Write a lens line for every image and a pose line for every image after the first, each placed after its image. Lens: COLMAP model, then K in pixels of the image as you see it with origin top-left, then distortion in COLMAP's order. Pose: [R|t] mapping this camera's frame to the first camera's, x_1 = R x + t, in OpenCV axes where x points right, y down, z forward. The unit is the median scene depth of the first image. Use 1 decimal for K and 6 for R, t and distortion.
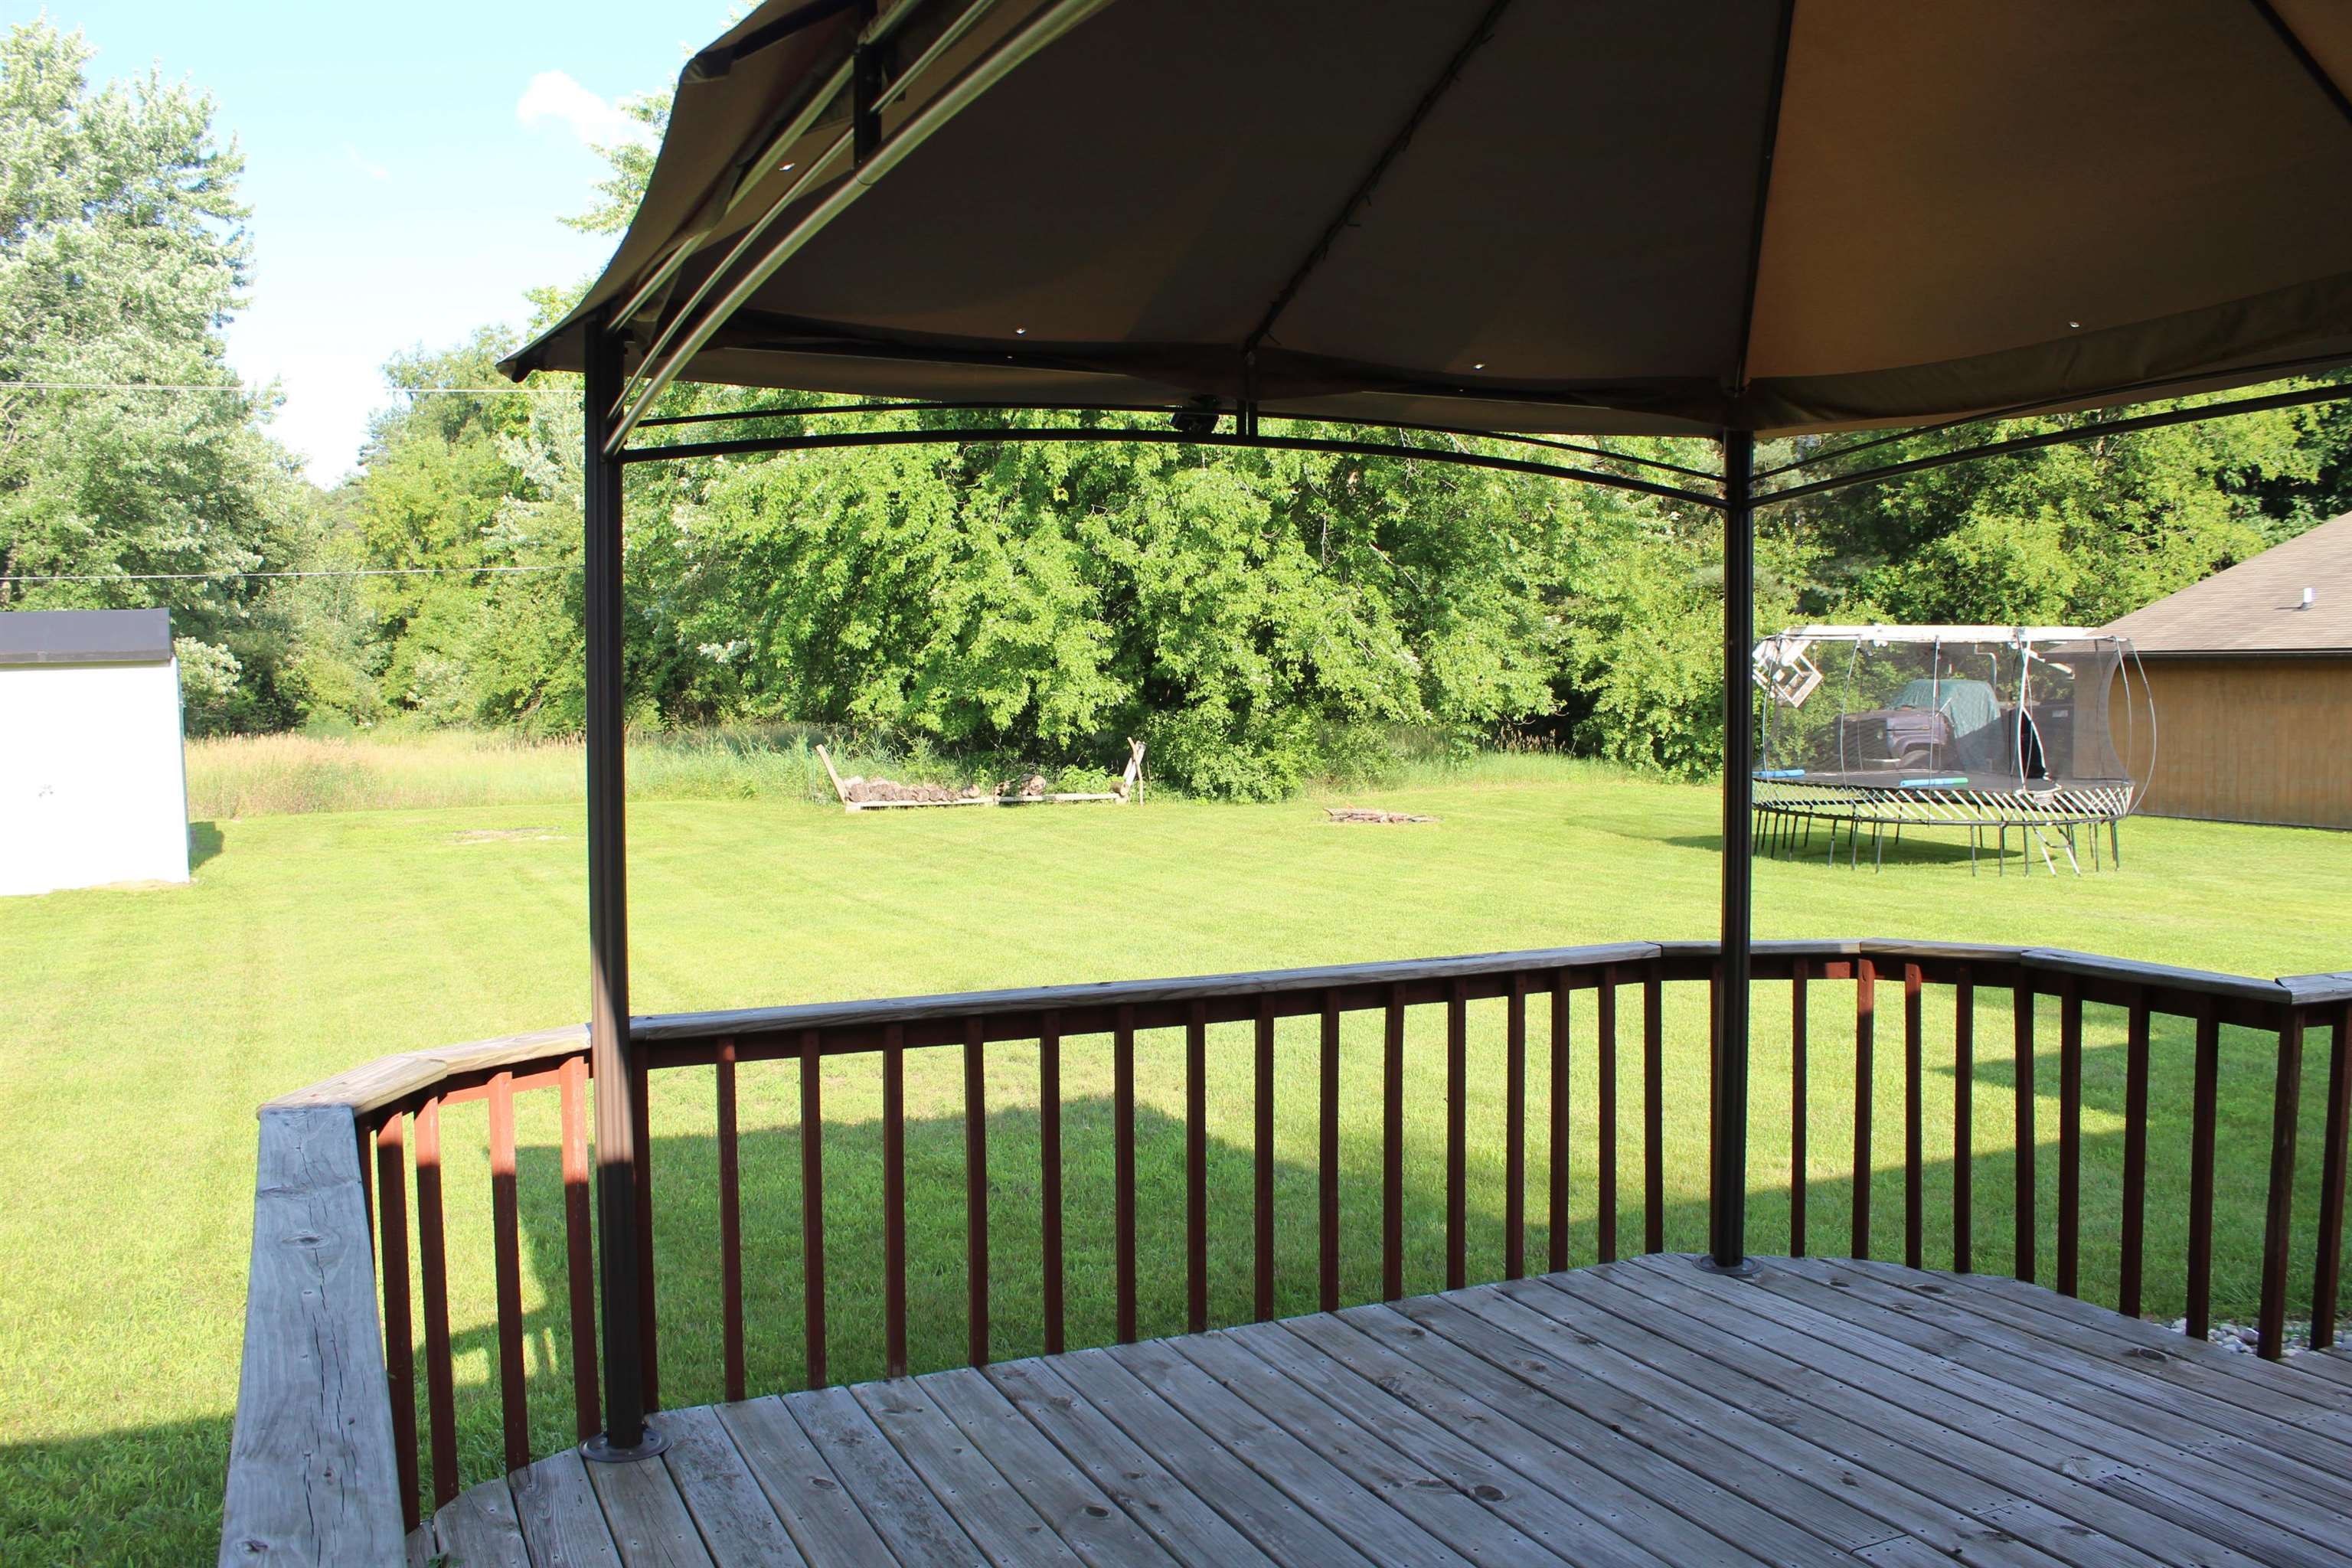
lens RADIAL K [[1902.1, 0, 1179.4], [0, 1902.1, 792.0], [0, 0, 1]] dist [-0.084766, 0.014590]
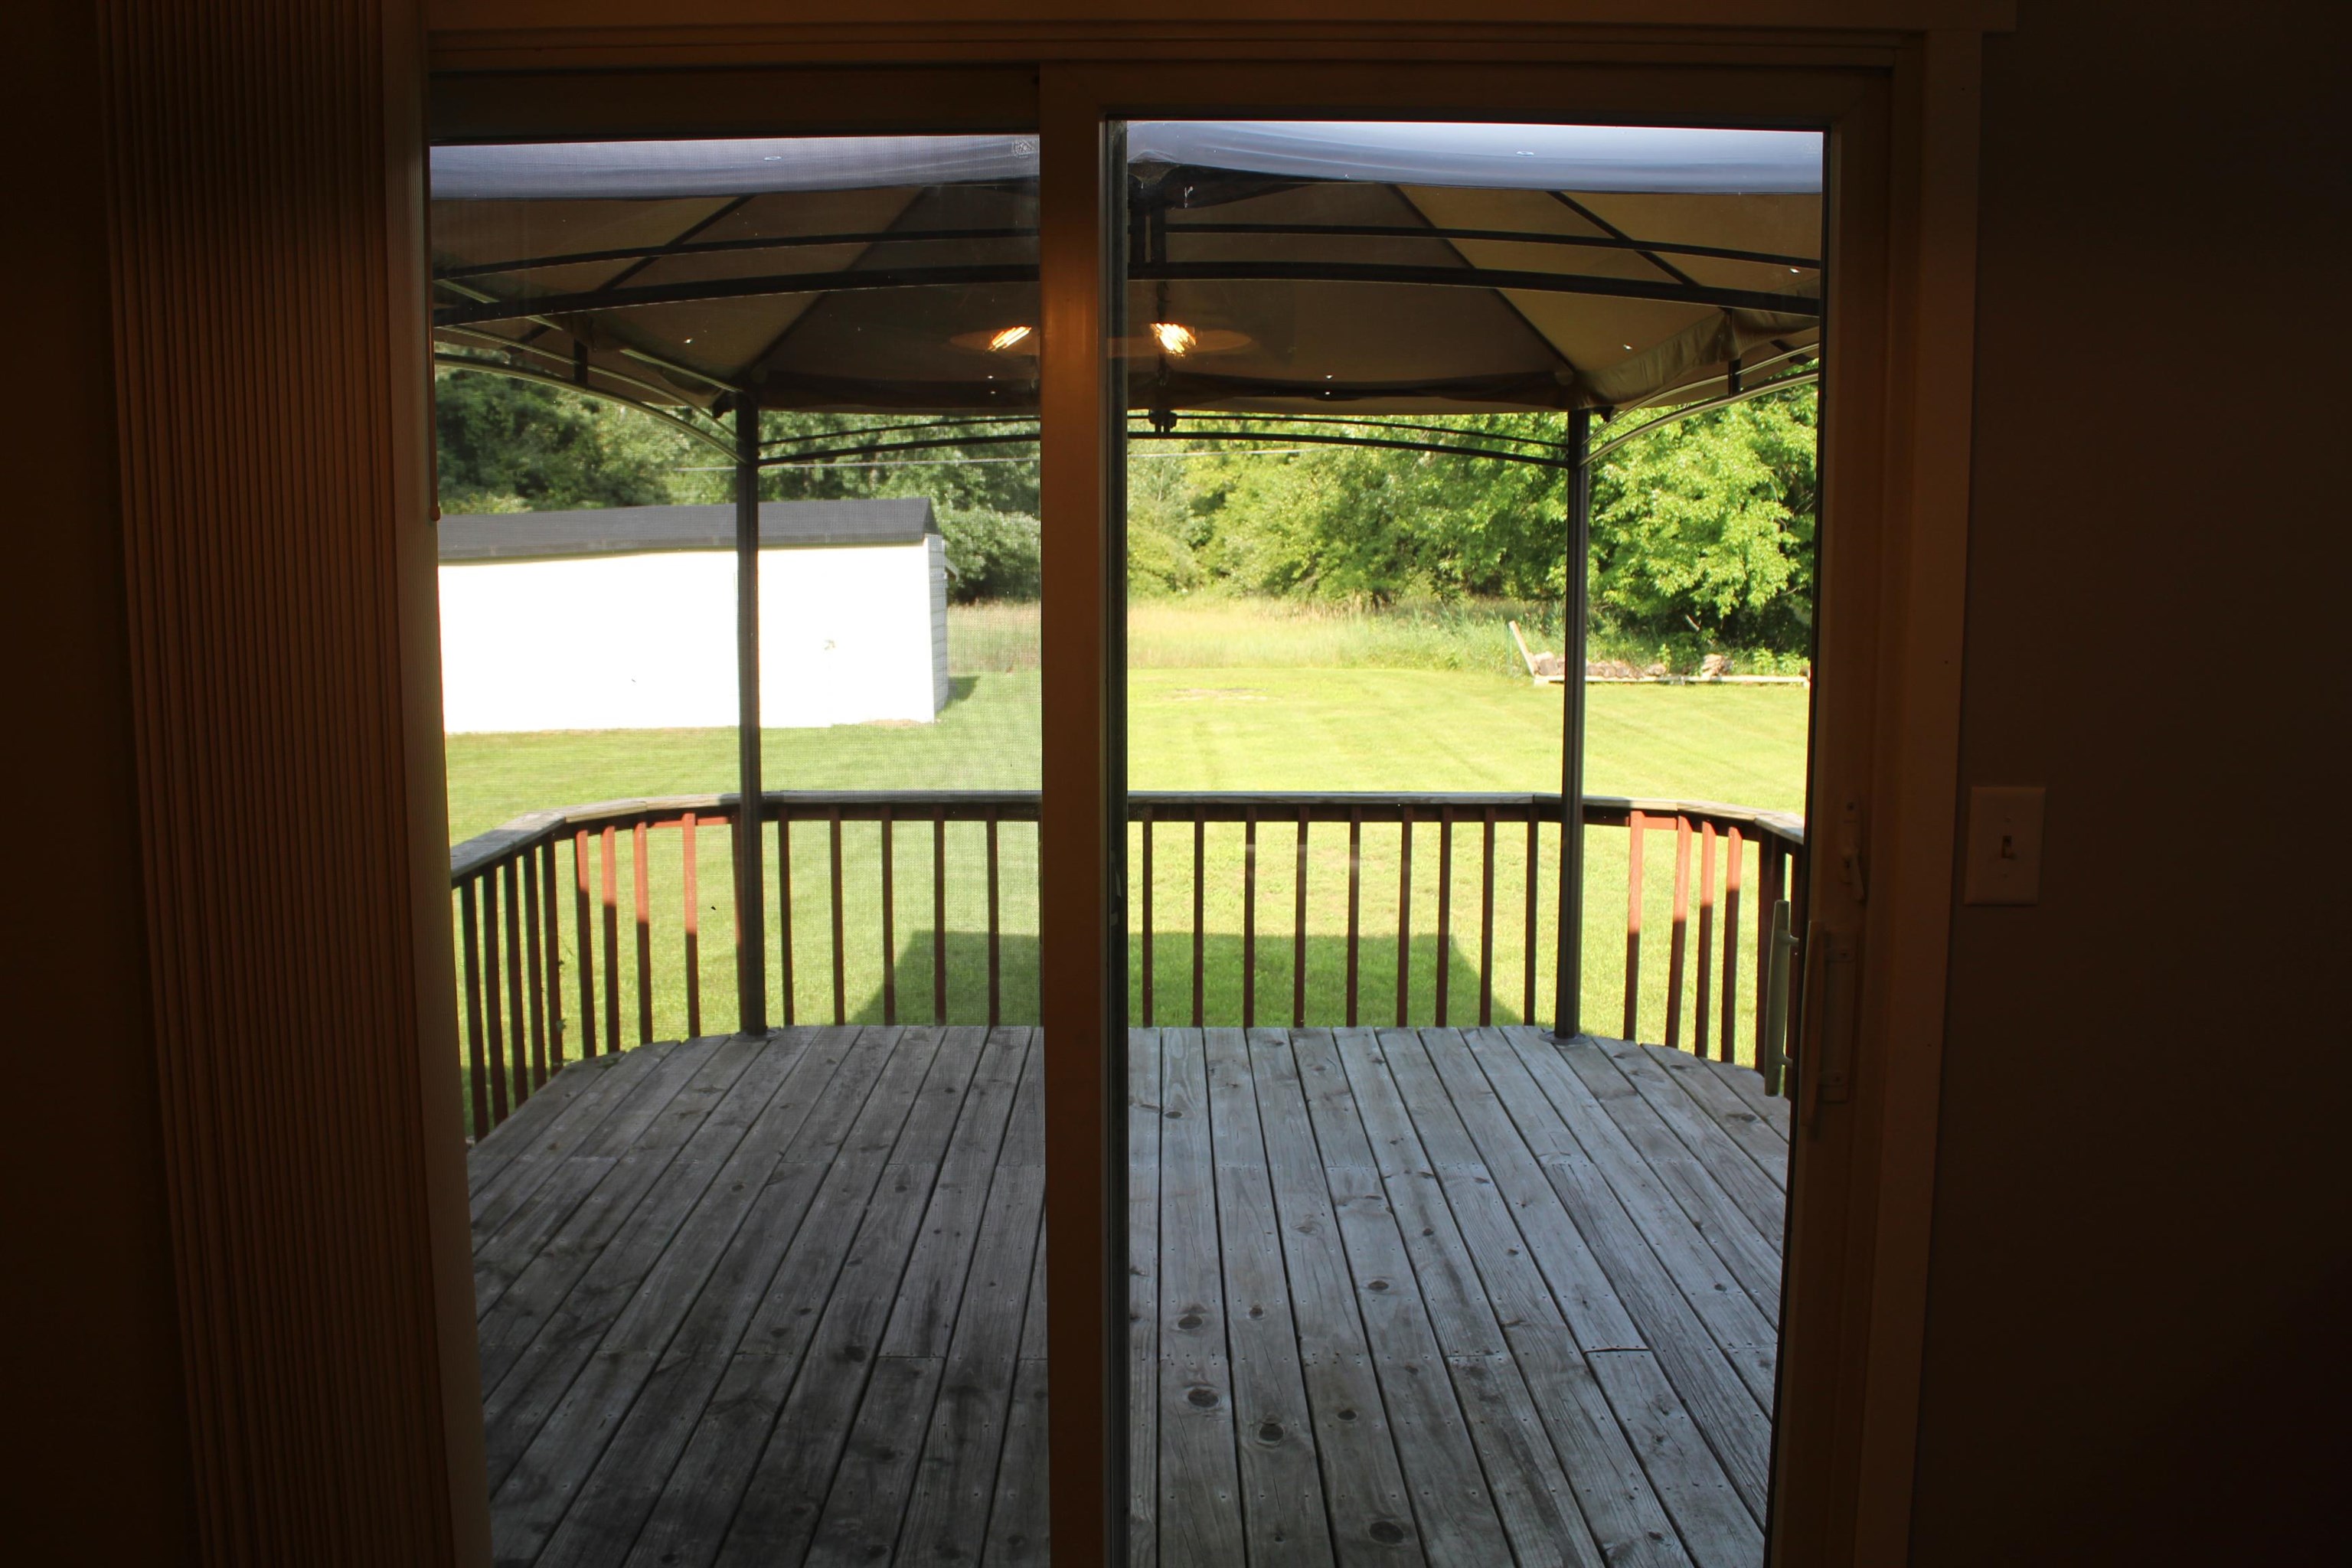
lens RADIAL K [[1902.1, 0, 1170.8], [0, 1902.1, 777.0], [0, 0, 1]] dist [-0.084766, 0.014590]
pose [[0.907147, 0.054797, -0.417231, 0.637839], [-0.030069, 0.997392, 0.065616, -0.010846], [0.419738, -0.046978, 0.906429, -0.340106]]
